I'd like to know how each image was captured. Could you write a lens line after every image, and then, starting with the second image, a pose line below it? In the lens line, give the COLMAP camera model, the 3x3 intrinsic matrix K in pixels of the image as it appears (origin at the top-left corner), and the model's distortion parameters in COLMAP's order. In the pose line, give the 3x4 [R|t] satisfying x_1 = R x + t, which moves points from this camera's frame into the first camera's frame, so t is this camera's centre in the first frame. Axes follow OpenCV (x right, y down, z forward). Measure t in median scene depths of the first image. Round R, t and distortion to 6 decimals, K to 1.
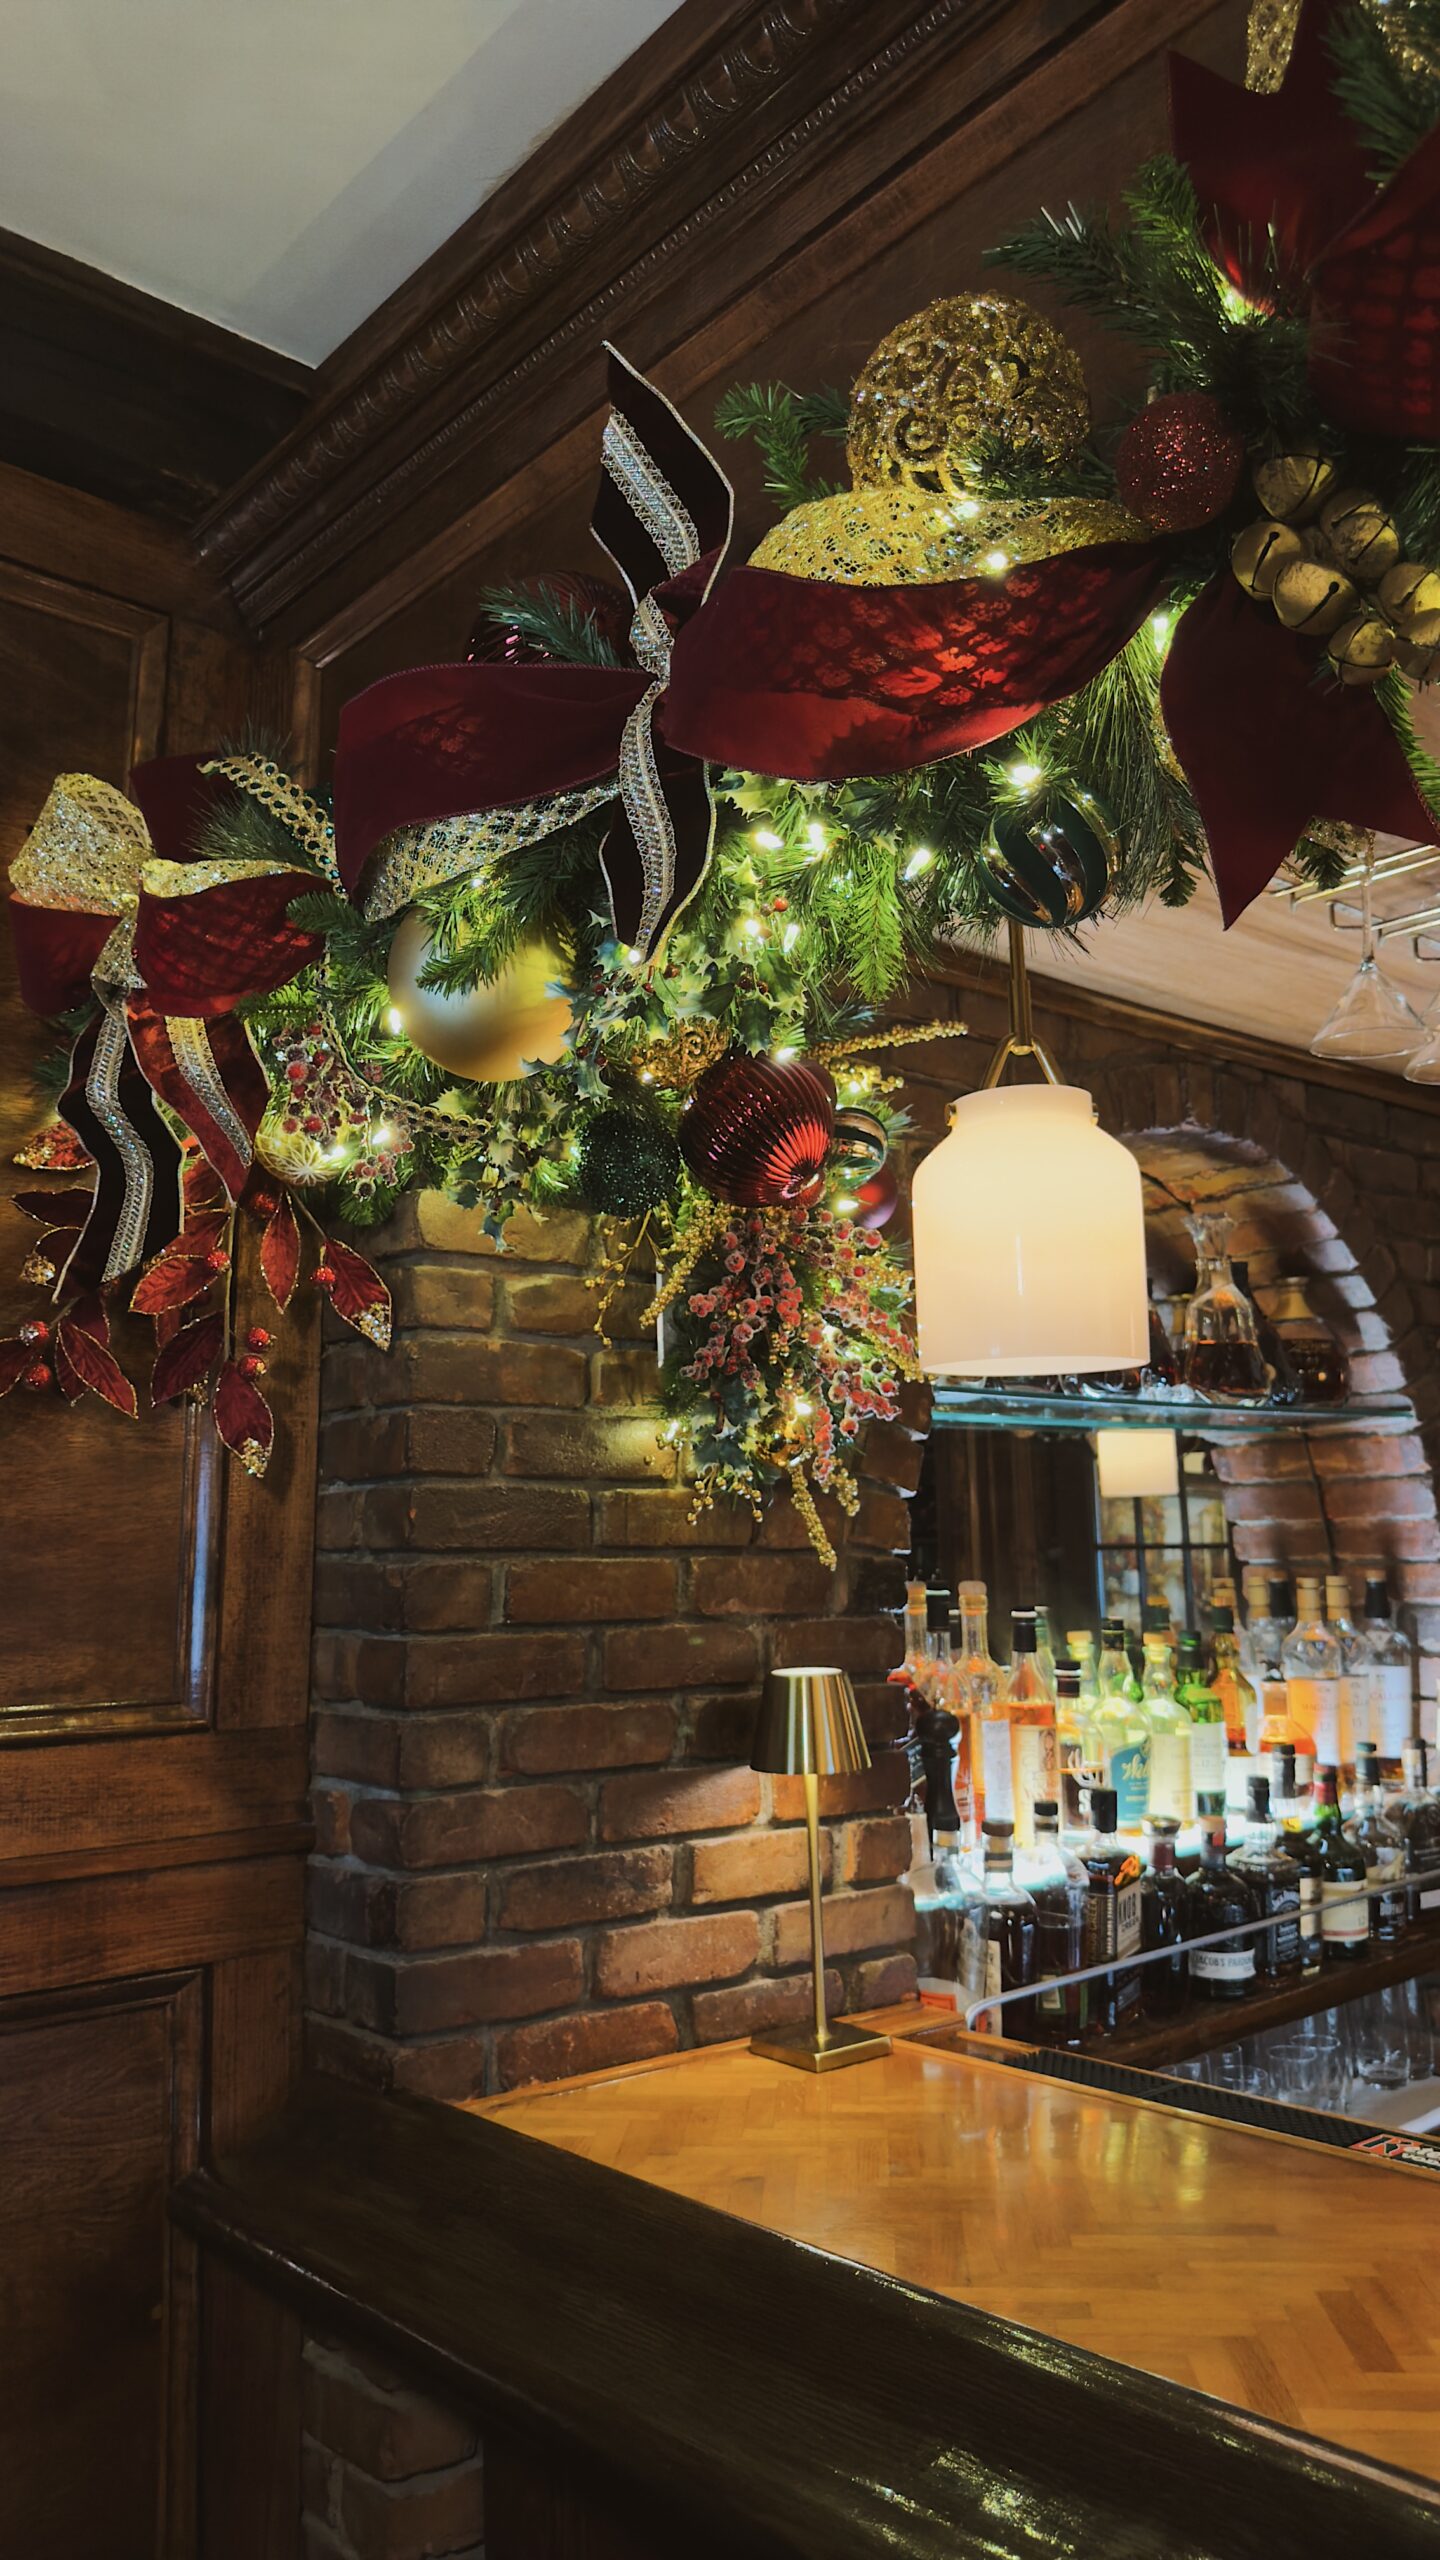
lens RADIAL K [[1847.7, 0, 720.0], [0, 1847.7, 1280.0], [0, 0, 1]] dist [0.176148, -0.388597]
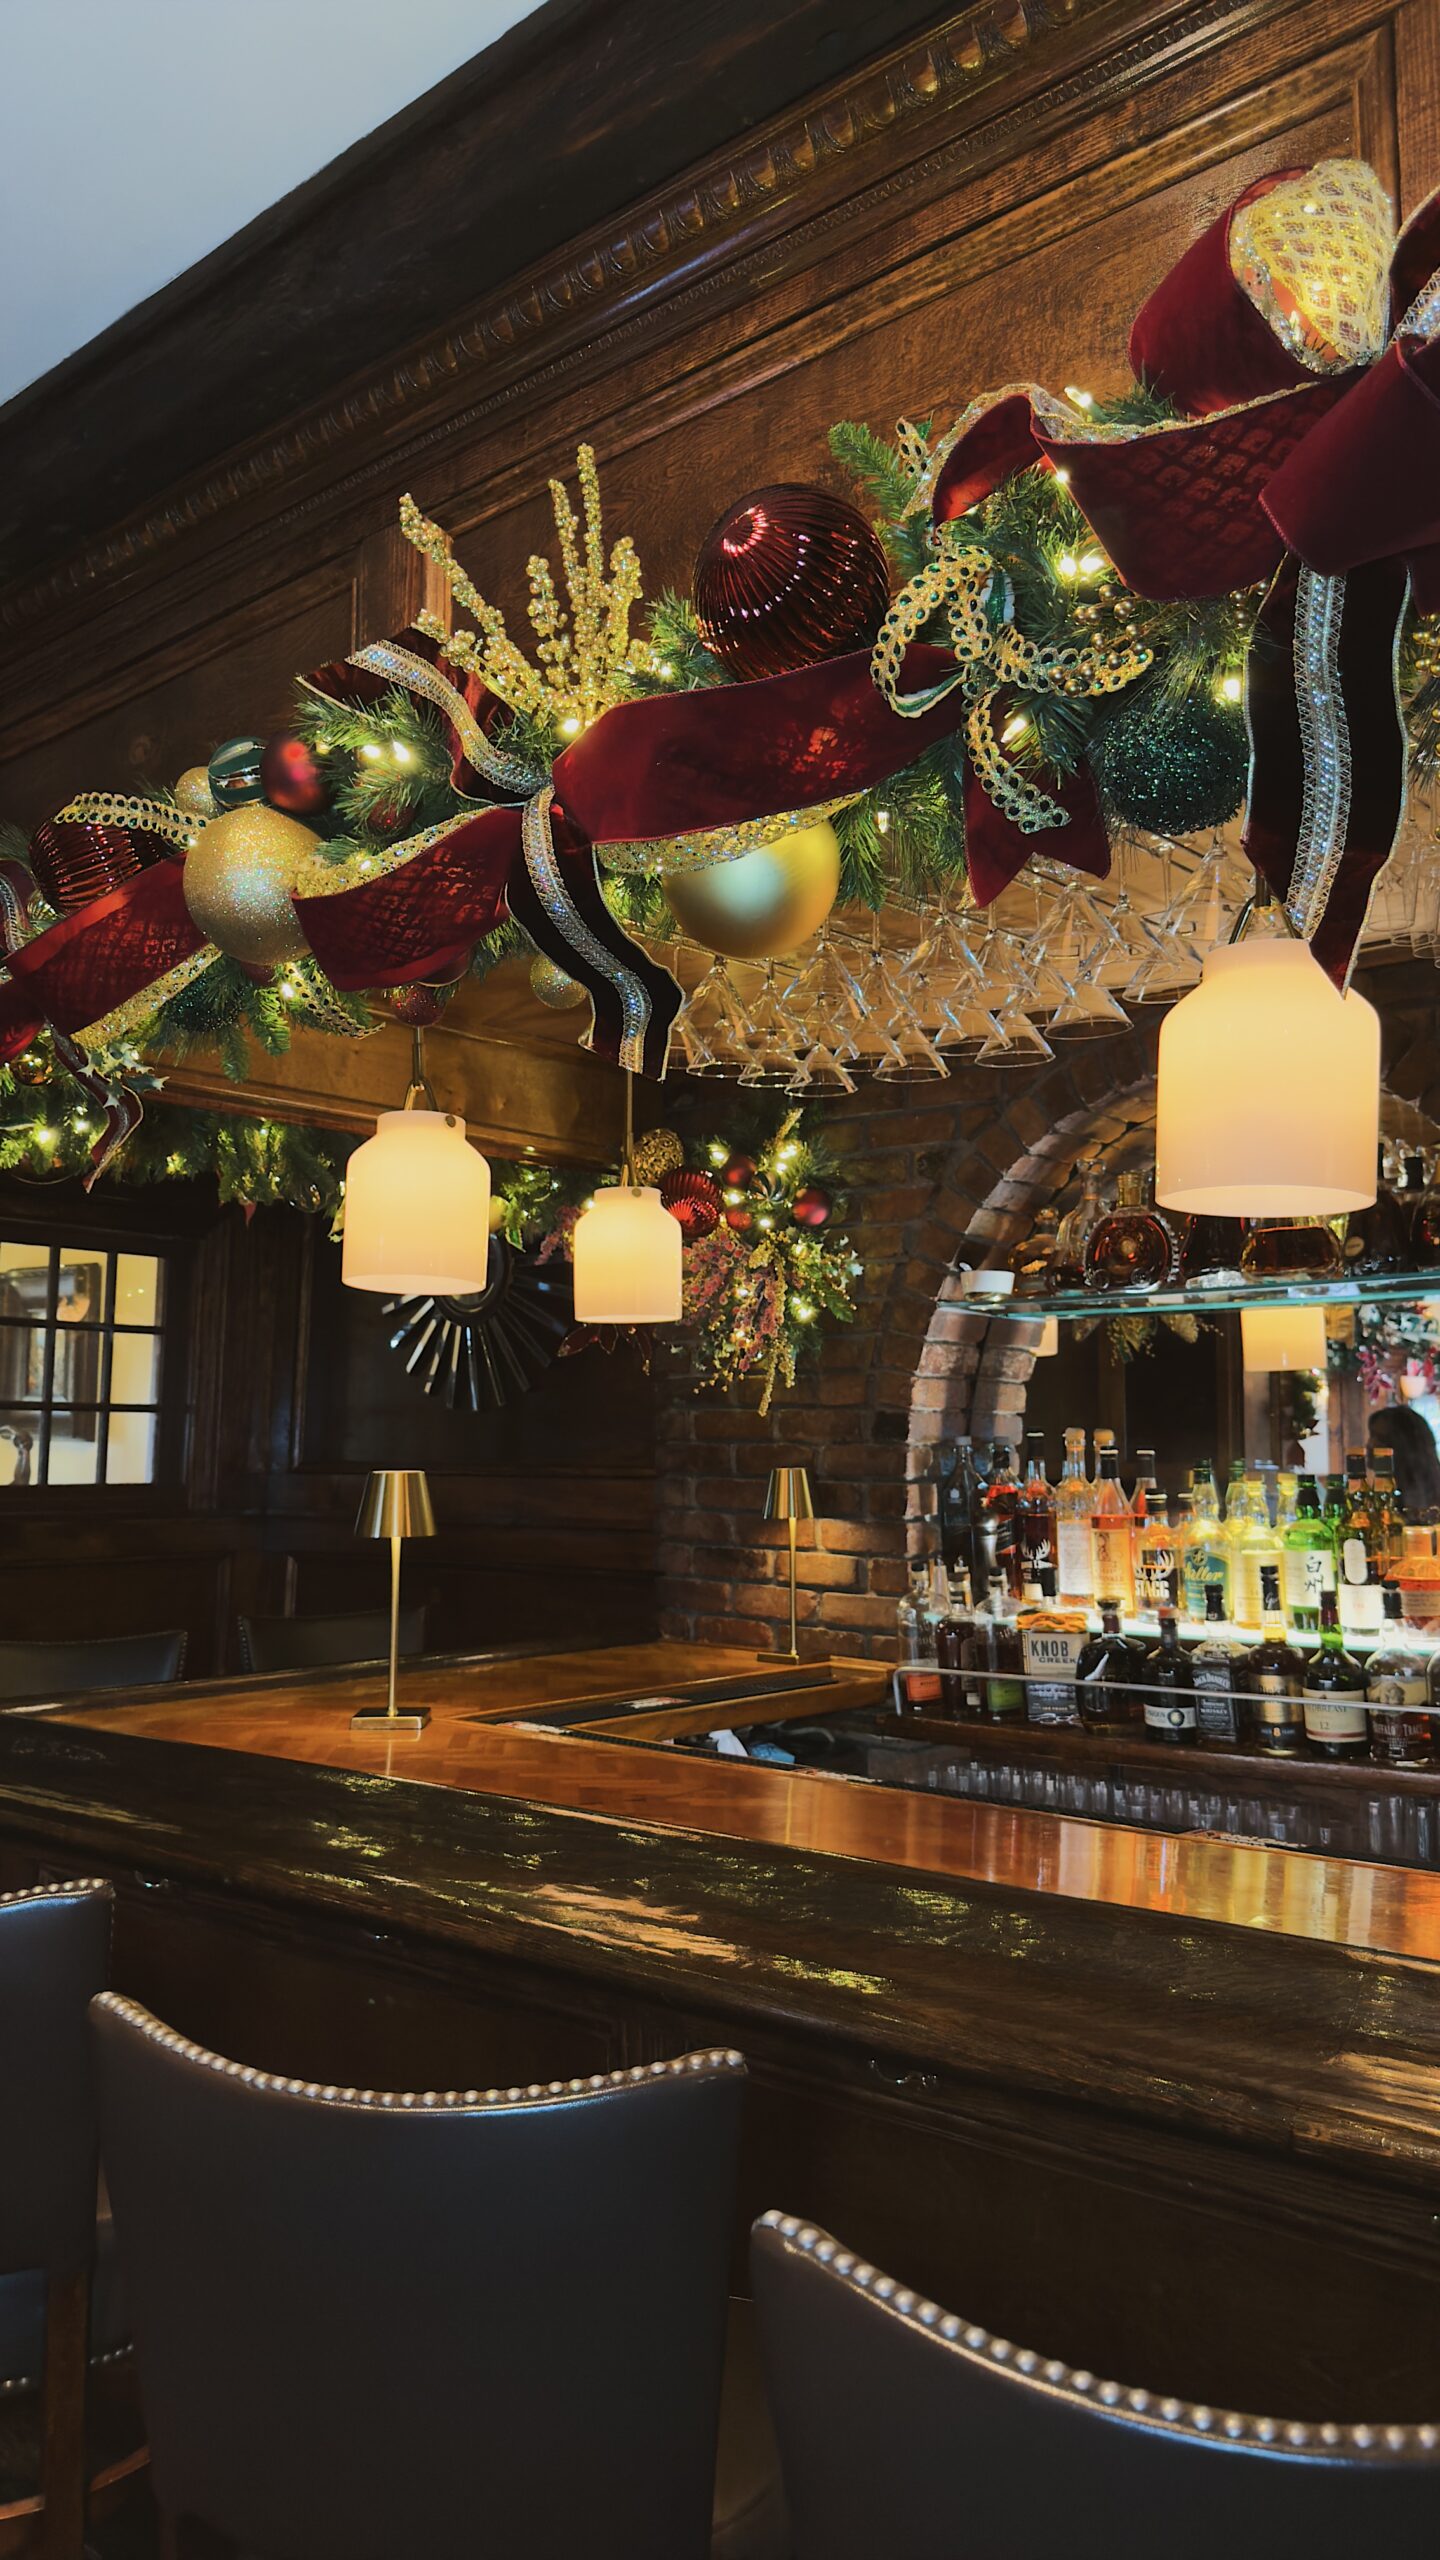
lens RADIAL K [[1847.7, 0, 720.0], [0, 1847.7, 1280.0], [0, 0, 1]] dist [0.176148, -0.388597]
pose [[0.148772, -0.044364, -0.987876, 1.957558], [0.161496, 0.986671, -0.019989, 0.041984], [0.975595, -0.156564, 0.153953, 0.673524]]
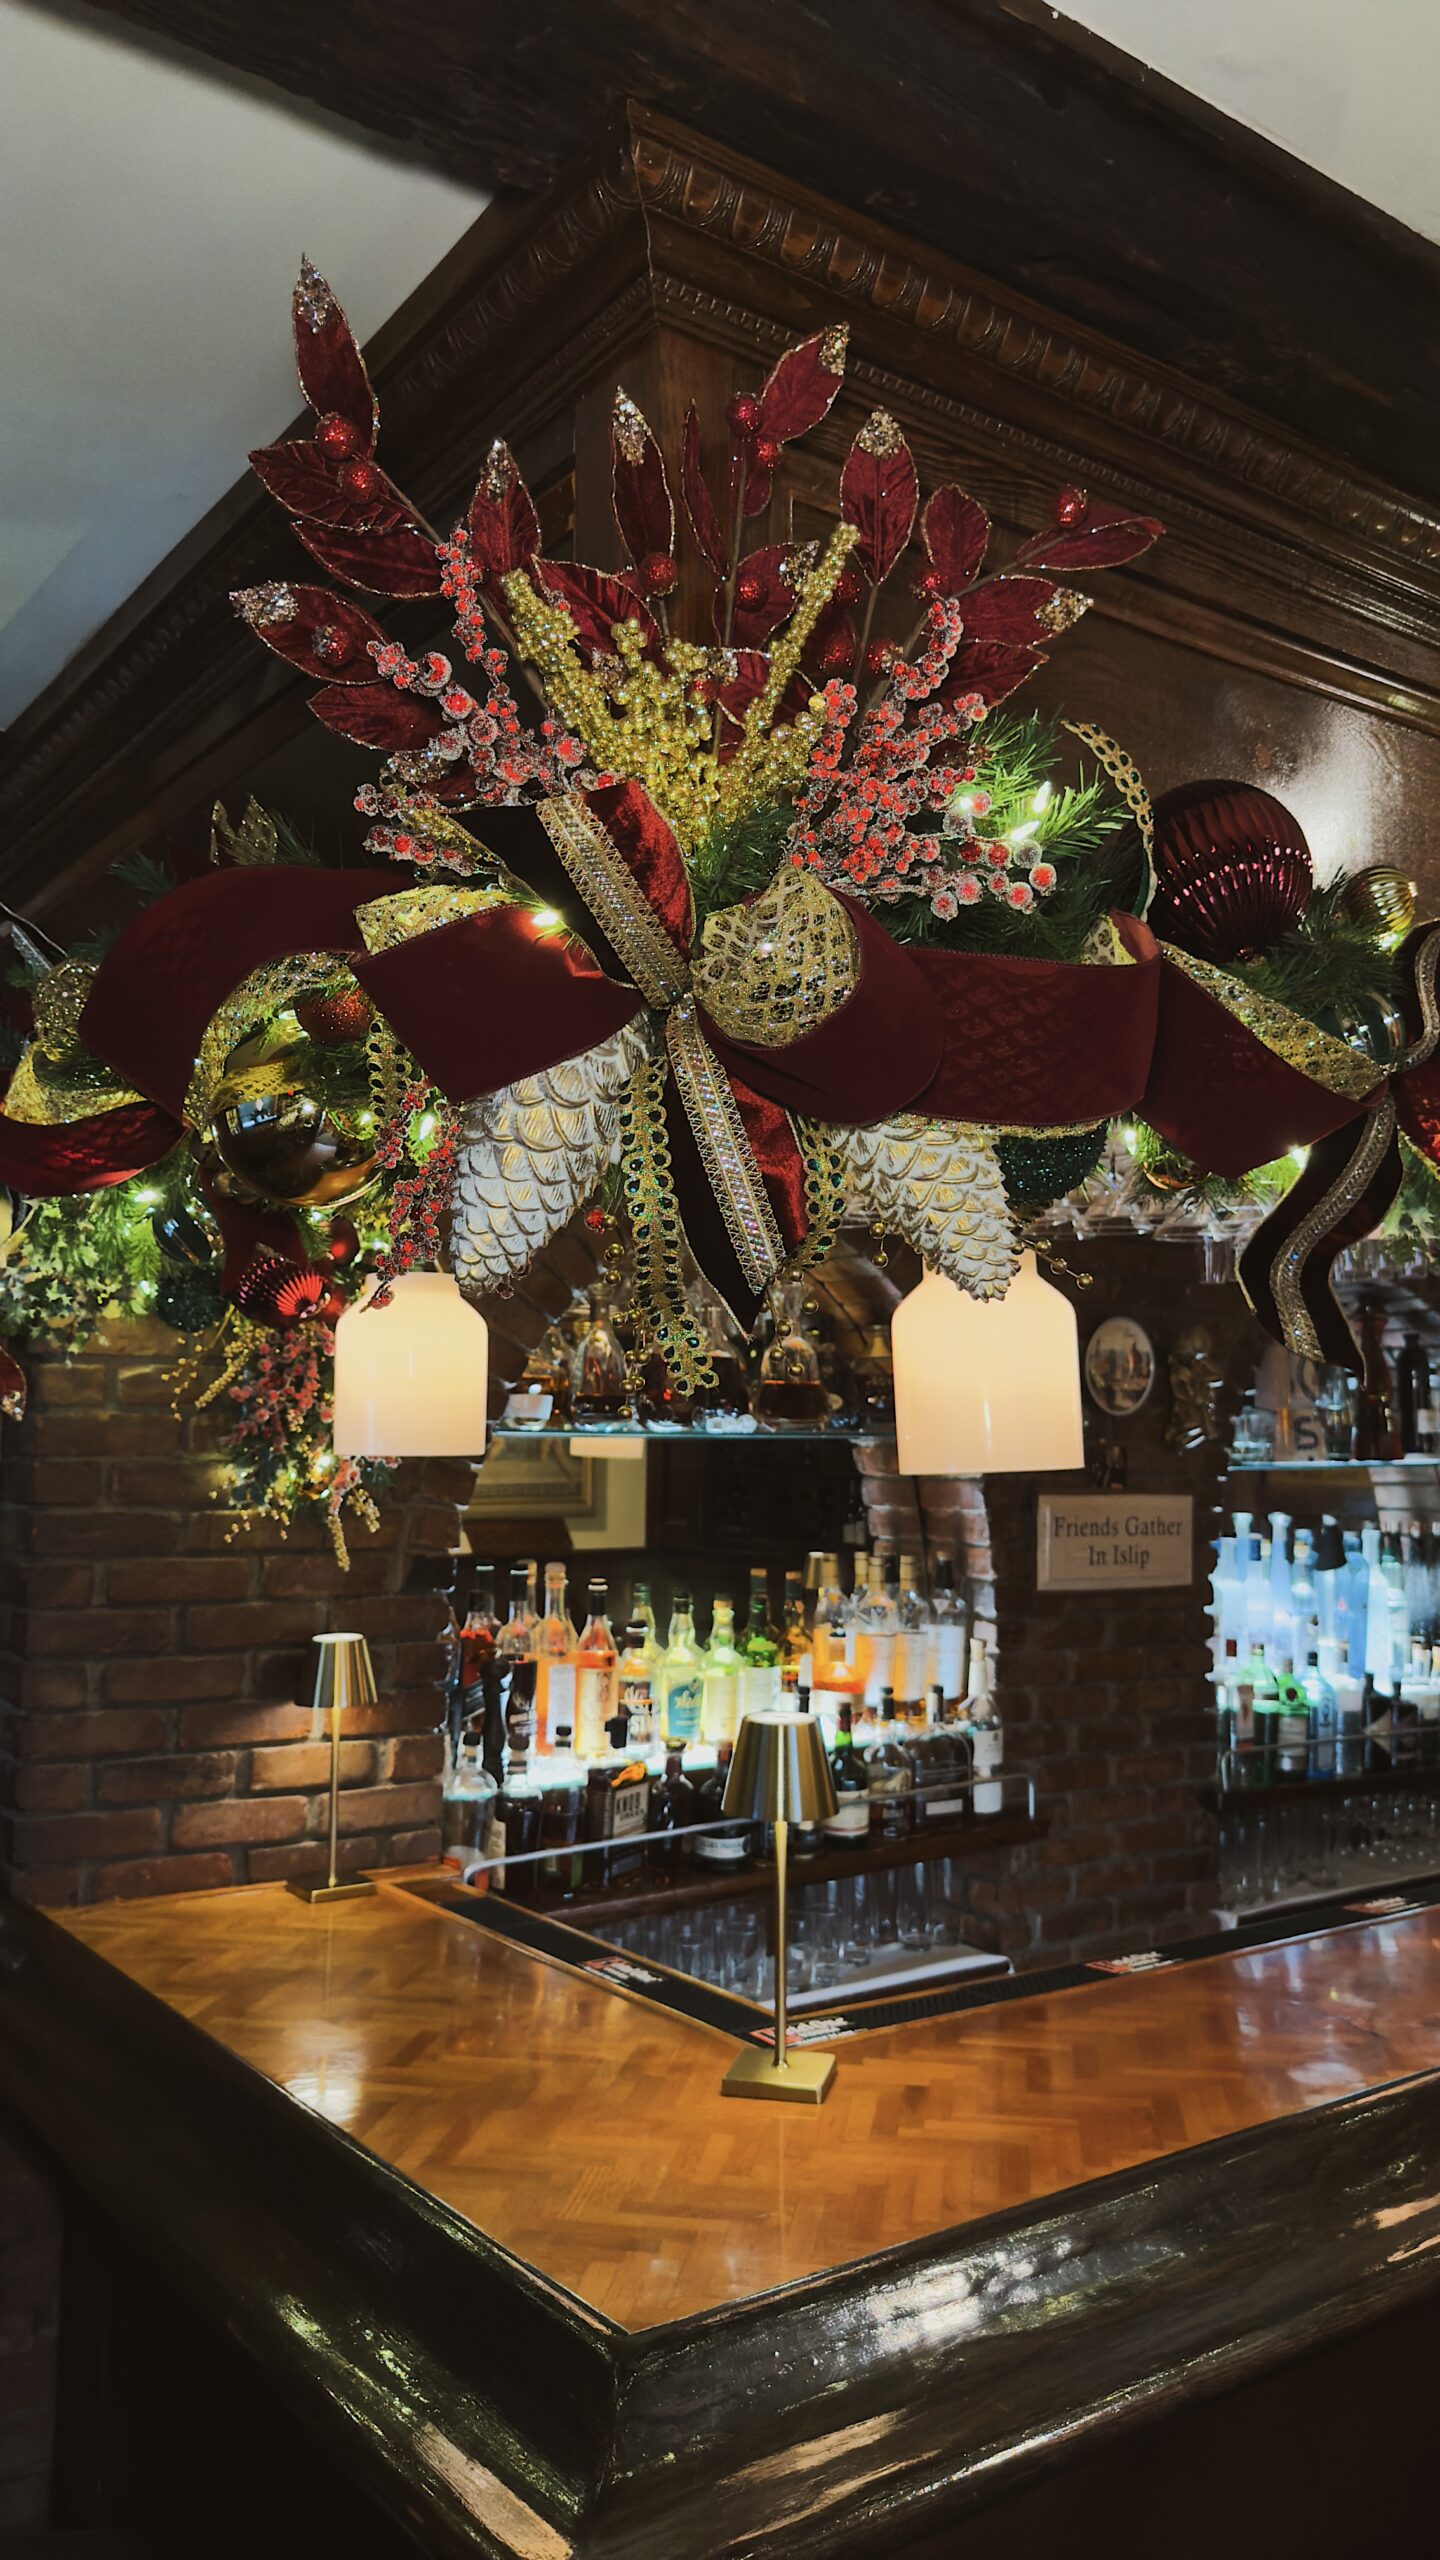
lens RADIAL K [[1847.7, 0, 720.0], [0, 1847.7, 1280.0], [0, 0, 1]] dist [0.176148, -0.388597]
pose [[0.995027, 0.024458, -0.096556, 0.479900], [-0.018142, 0.997670, 0.065763, -0.170392], [0.097940, -0.063684, 0.993153, -0.403934]]
